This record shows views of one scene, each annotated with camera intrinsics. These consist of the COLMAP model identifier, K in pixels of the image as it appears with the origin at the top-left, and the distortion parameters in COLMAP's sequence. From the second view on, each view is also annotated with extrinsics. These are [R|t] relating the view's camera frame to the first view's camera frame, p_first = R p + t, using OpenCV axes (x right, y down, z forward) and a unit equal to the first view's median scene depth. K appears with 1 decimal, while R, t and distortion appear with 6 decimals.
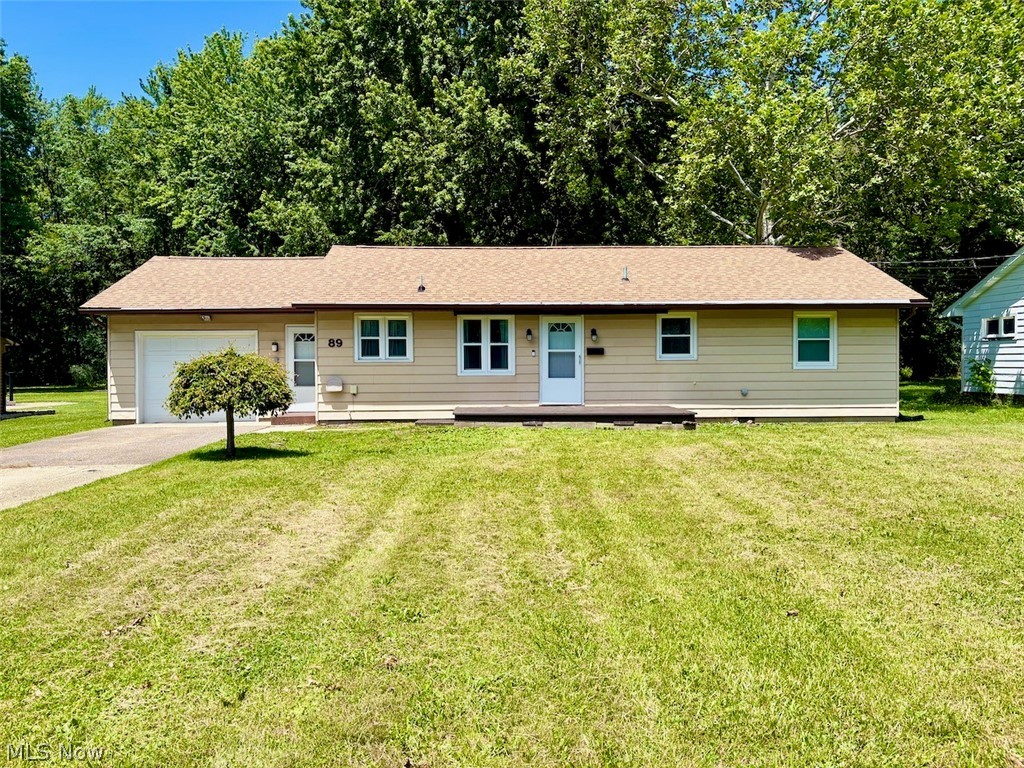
lens RADIAL K [[771.2, 0, 506.9], [0, 771.2, 381.6], [0, 0, 1]] dist [0.035694, -0.006960]
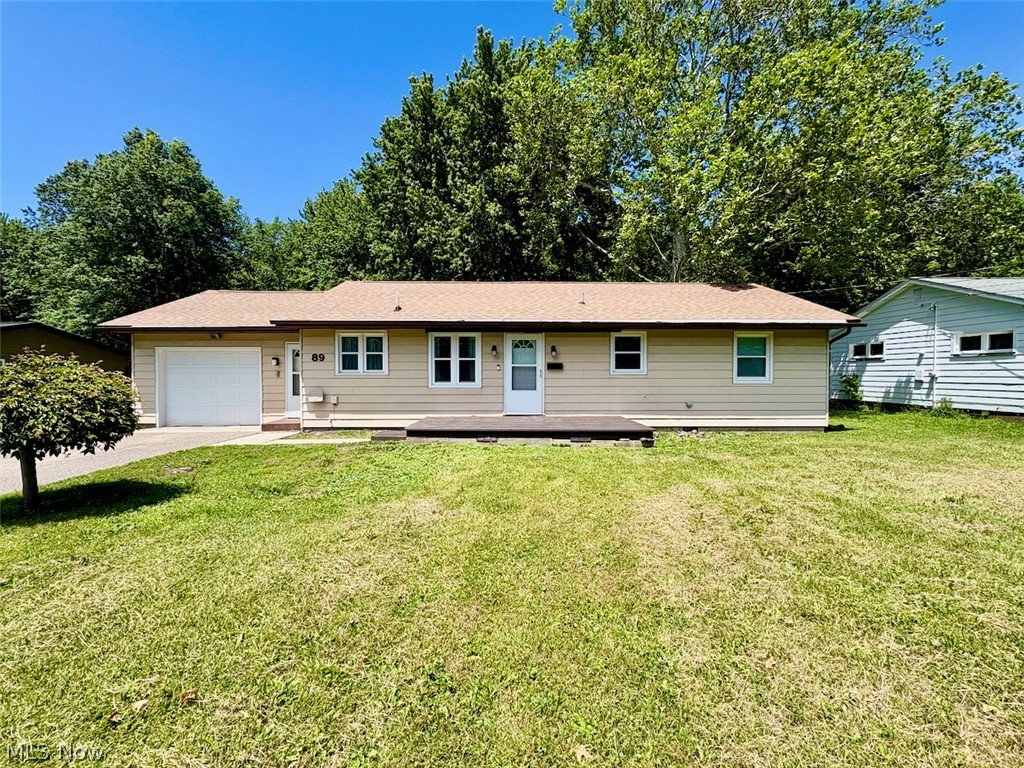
lens RADIAL K [[407.2, 0, 520.3], [0, 407.2, 383.8], [0, 0, 1]] dist [-0.000826, 0.000359]
pose [[0.999938, 0.004989, 0.009978, 0.056058], [-0.004987, 0.999988, -0.000262, -0.012958], [-0.009979, 0.000212, 0.999950, 0.392745]]
